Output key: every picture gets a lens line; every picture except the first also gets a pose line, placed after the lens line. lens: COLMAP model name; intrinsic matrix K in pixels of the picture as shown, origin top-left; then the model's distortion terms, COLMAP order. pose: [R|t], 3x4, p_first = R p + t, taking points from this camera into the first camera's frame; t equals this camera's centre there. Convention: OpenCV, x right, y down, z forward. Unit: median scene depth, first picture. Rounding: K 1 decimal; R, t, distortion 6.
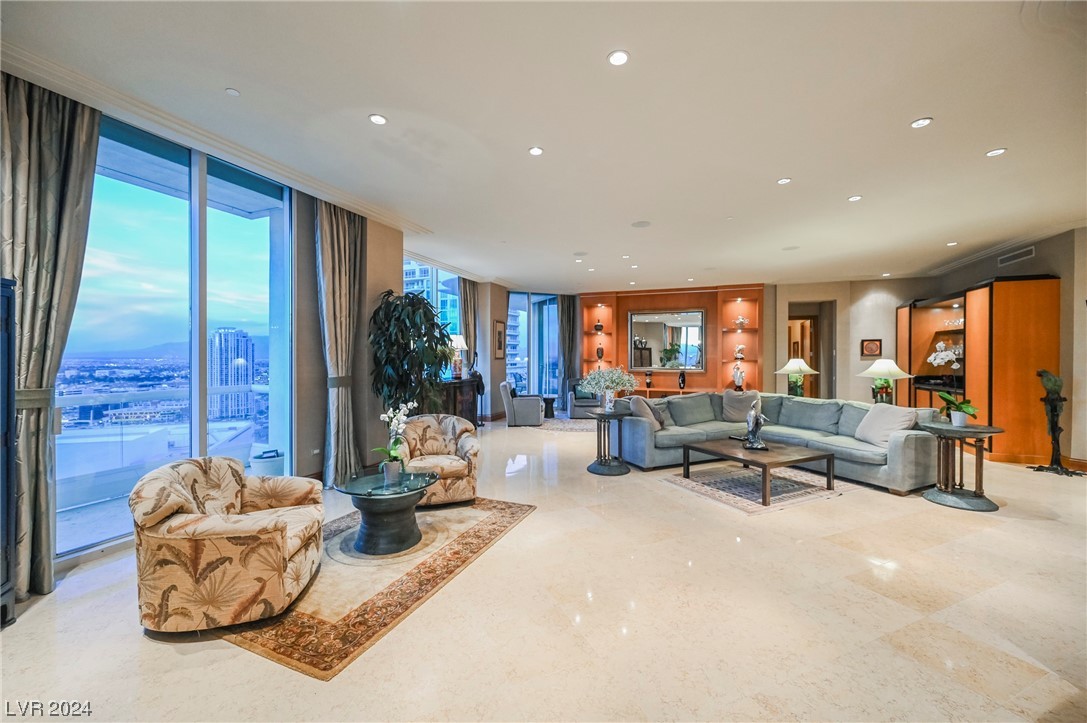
lens RADIAL K [[427.1, 0, 543.8], [0, 427.1, 362.4], [0, 0, 1]] dist [-0.001476, -0.000051]
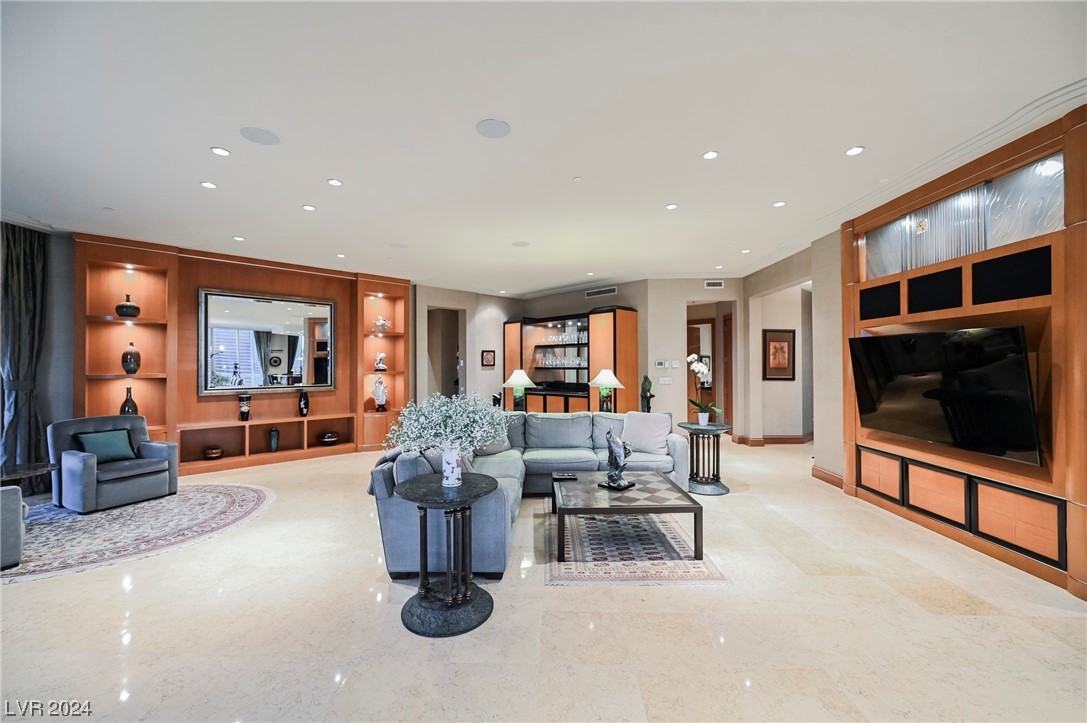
lens RADIAL K [[427.1, 0, 543.8], [0, 427.1, 362.4], [0, 0, 1]] dist [-0.001476, -0.000051]
pose [[0.421674, 0.002851, 0.906743, -0.151475], [0.017387, 0.999786, -0.011230, -0.010149], [-0.906581, 0.020501, 0.421534, 0.450955]]
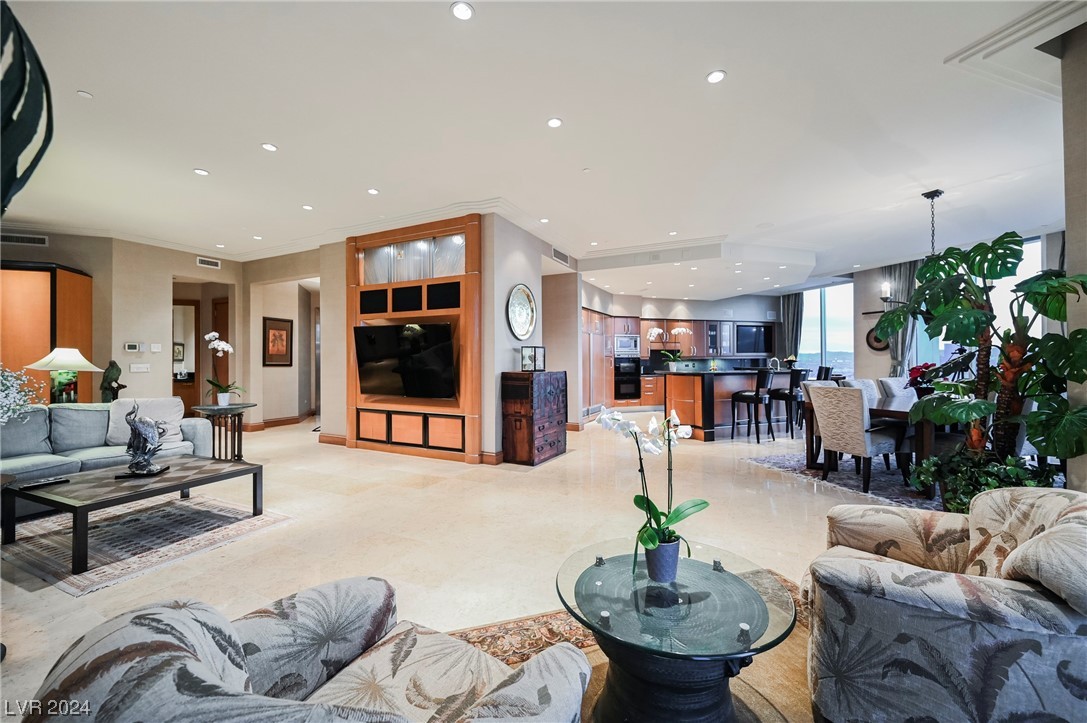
lens RADIAL K [[426.2, 0, 543.8], [0, 426.2, 359.1], [0, 0, 1]] dist [-0.000655, -0.000037]
pose [[-0.643389, 0.005632, 0.765519, -0.241557], [0.013590, 0.999899, 0.004065, 0.014848], [-0.765419, 0.013019, -0.643401, 0.541759]]
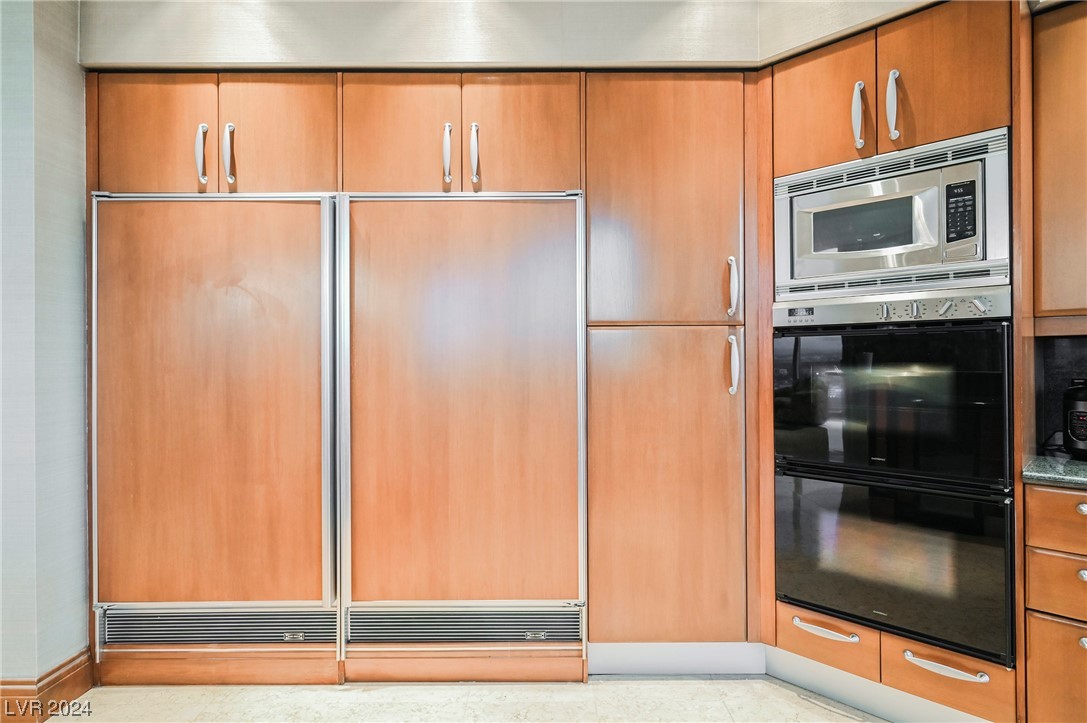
lens RADIAL K [[588.3, 0, 545.3], [0, 588.3, 356.3], [0, 0, 1]] dist [-0.000649, -0.000072]
pose [[0.397628, 0.001219, 0.917546, 0.276576], [0.015808, 0.999842, -0.008179, 0.030975], [-0.917410, 0.017757, 0.397546, -0.395596]]
